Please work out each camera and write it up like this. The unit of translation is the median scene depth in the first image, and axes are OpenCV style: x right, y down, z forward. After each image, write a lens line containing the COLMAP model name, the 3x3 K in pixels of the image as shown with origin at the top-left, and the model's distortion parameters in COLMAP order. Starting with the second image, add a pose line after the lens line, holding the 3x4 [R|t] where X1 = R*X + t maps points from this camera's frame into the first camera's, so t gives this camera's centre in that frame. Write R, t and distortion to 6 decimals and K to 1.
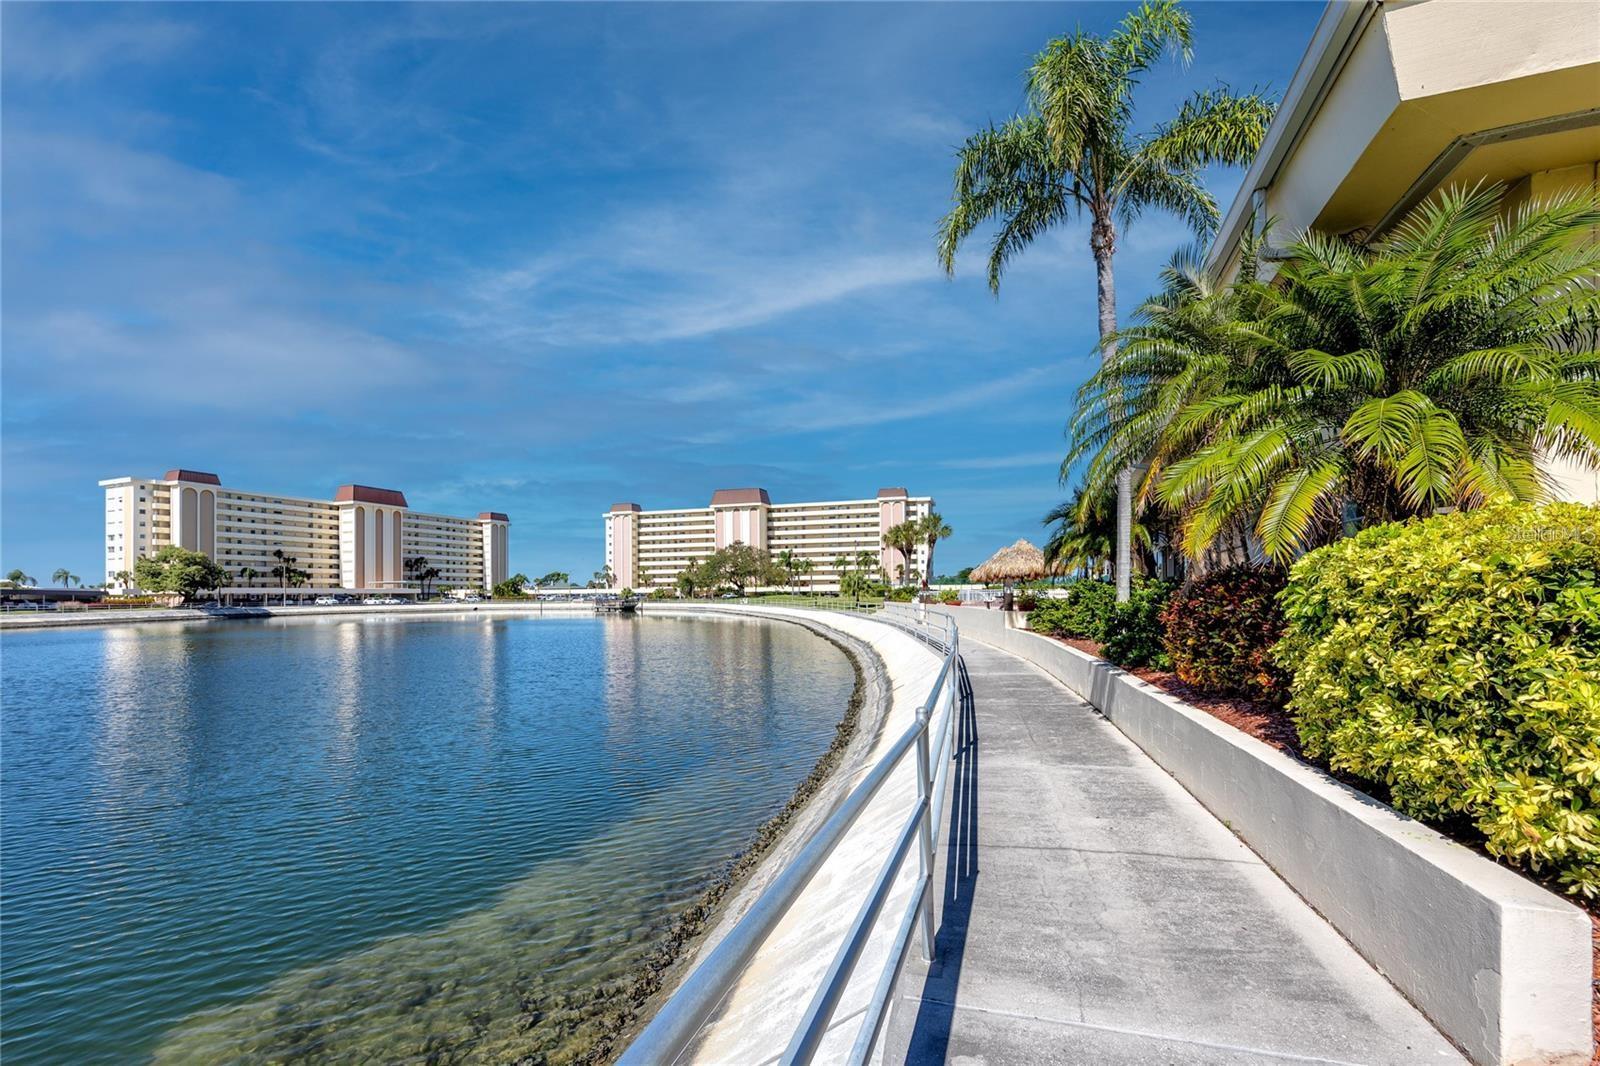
lens RADIAL K [[664.0, 0, 802.0], [0, 664.0, 592.4], [0, 0, 1]] dist [-0.000713, -0.000018]
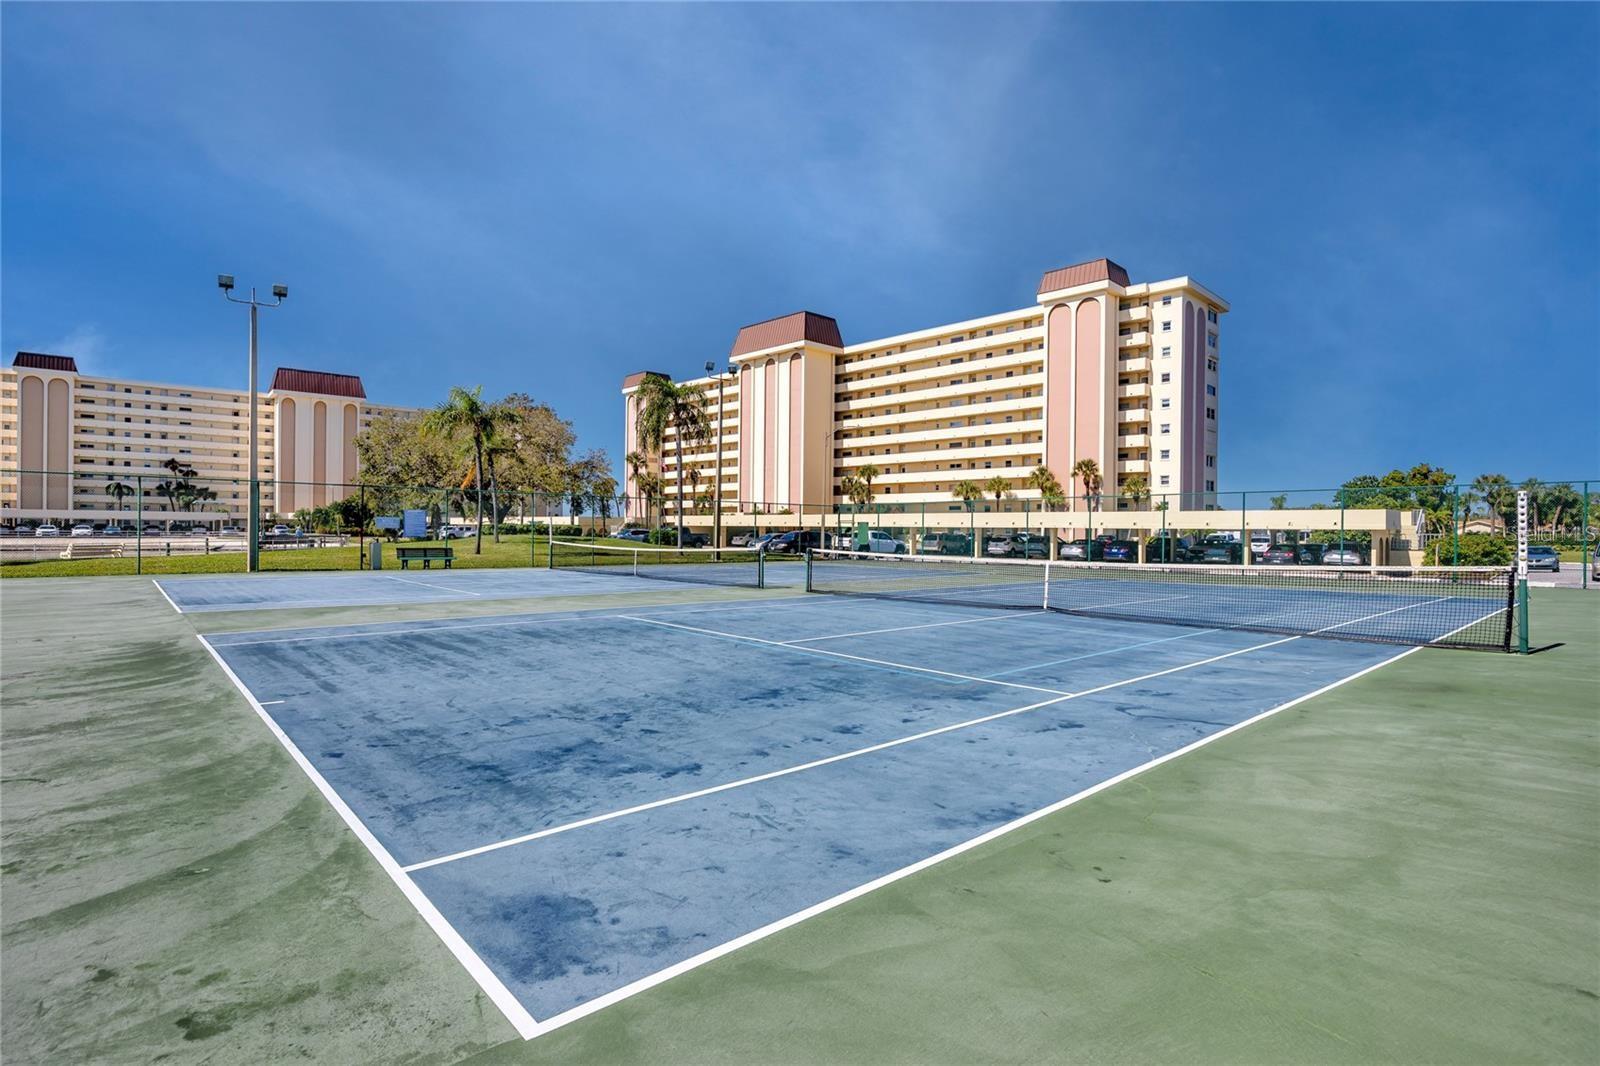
lens RADIAL K [[813.7, 0, 800.0], [0, 813.7, 533.0], [0, 0, 1]] dist [-0.003299, -0.000970]
pose [[0.872387, 0.016877, -0.488524, 0.228433], [-0.016540, 0.999851, 0.005004, 0.001260], [0.488536, 0.003715, 0.872536, 0.494292]]
